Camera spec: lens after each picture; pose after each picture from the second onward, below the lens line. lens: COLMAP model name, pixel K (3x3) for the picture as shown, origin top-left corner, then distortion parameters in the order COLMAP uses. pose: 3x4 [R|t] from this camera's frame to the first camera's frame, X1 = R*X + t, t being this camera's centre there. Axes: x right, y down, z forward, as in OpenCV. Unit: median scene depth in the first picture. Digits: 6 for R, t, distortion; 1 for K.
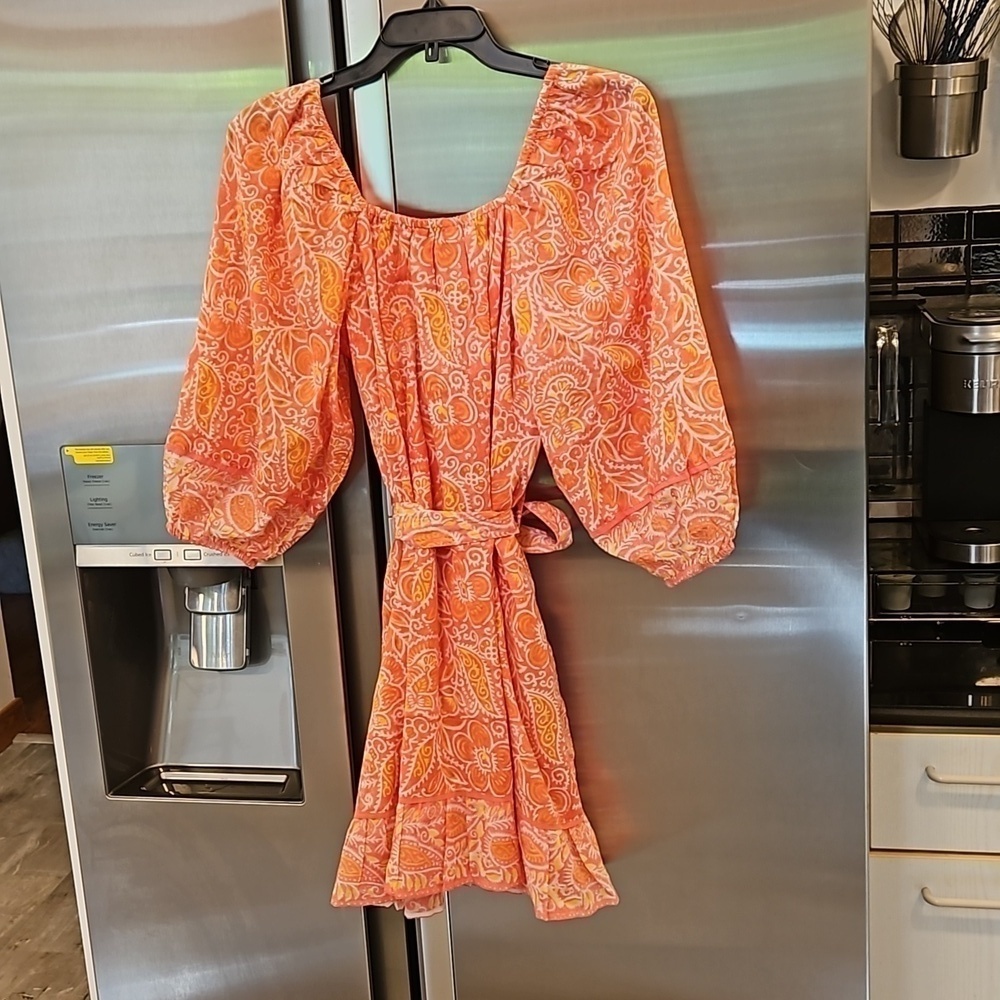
lens RADIAL K [[1509.3, 0, 412.2], [0, 1509.3, 499.3], [0, 0, 1]] dist [0.100683, -0.250287]
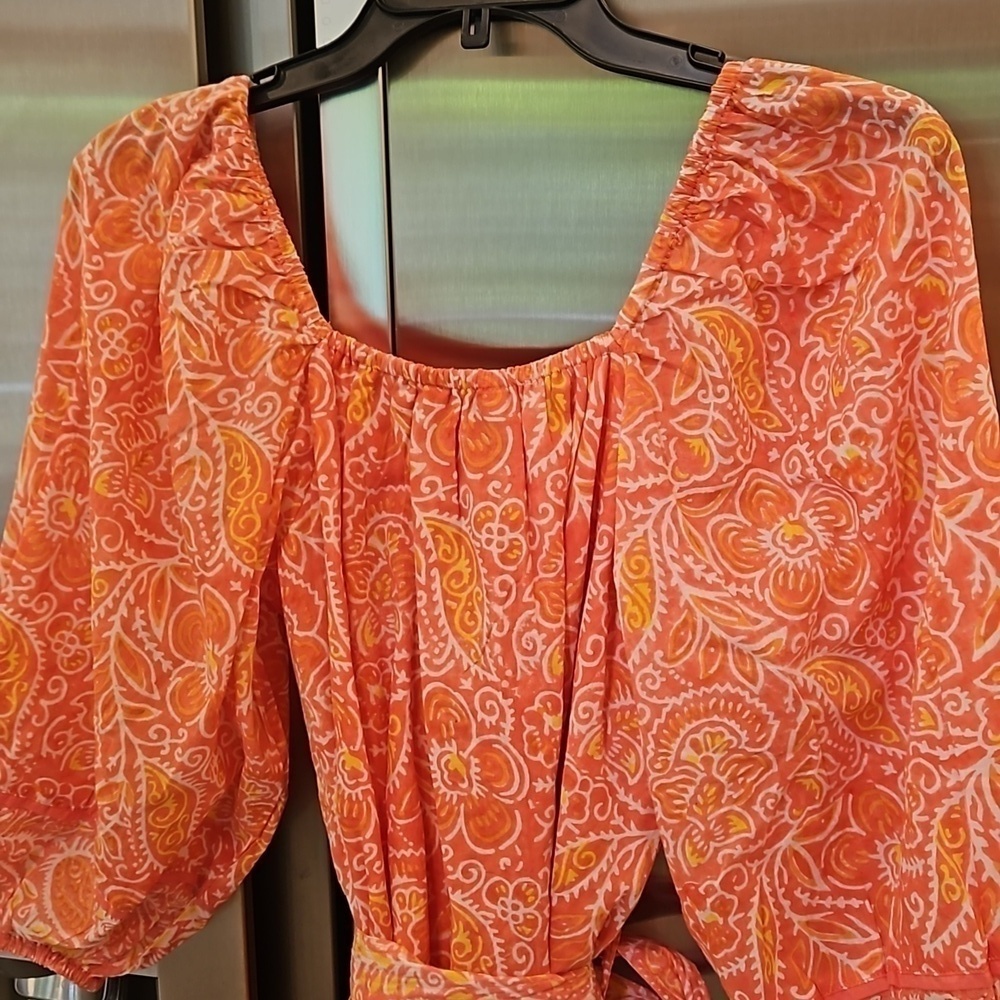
lens RADIAL K [[1509.3, 0, 412.2], [0, 1509.3, 499.3], [0, 0, 1]] dist [0.100683, -0.250287]
pose [[0.996482, 0.057501, -0.060965, 0.030347], [-0.058974, 0.998003, -0.022648, -0.131405], [0.059541, 0.026164, 0.997883, 0.515279]]
